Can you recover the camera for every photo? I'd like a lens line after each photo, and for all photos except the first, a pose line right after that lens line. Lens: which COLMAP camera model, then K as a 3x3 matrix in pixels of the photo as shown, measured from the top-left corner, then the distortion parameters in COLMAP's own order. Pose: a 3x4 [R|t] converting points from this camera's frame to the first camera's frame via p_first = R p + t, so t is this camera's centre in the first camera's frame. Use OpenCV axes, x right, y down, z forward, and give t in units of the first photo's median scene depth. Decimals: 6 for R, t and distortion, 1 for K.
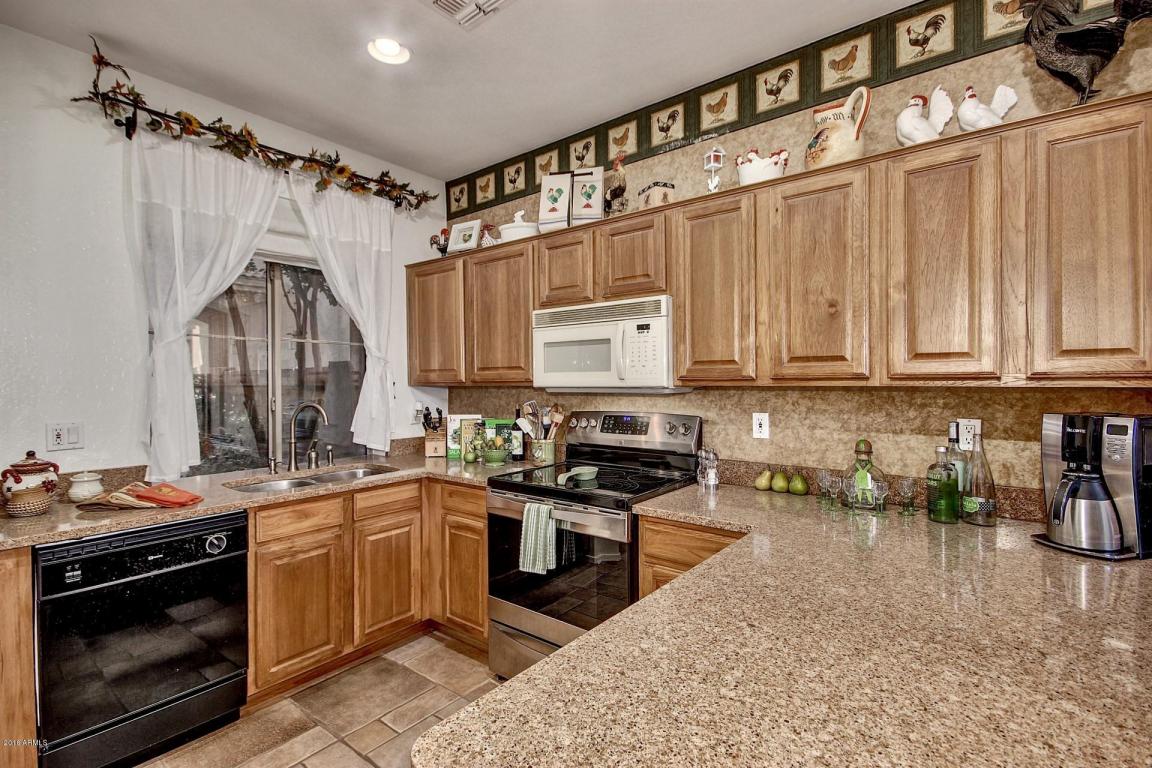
lens RADIAL K [[530.4, 0, 568.7], [0, 530.4, 381.7], [0, 0, 1]] dist [0.001625, -0.005873]
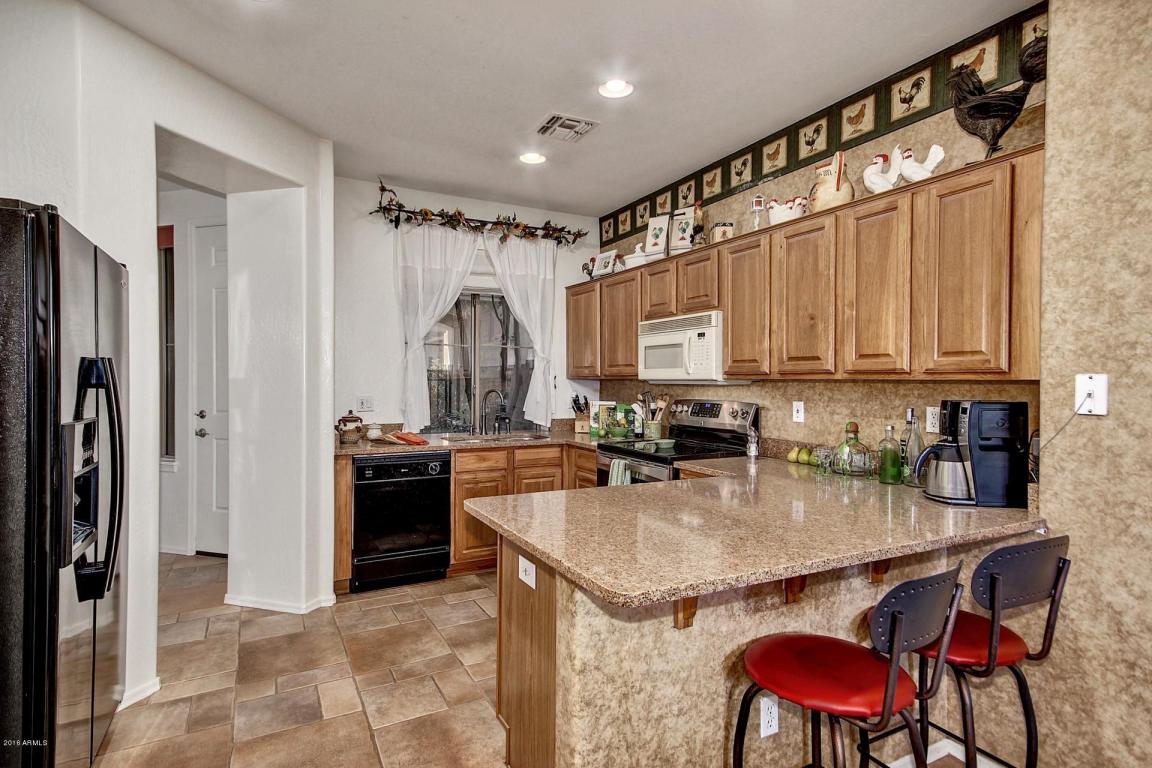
lens RADIAL K [[586.2, 0, 566.6], [0, 586.2, 381.8], [0, 0, 1]] dist [-0.000154, 0.000465]
pose [[0.912781, 0.012516, -0.408258, 0.413669], [-0.011913, 0.999921, 0.004020, 0.013042], [0.408276, 0.001194, 0.912858, -0.462388]]
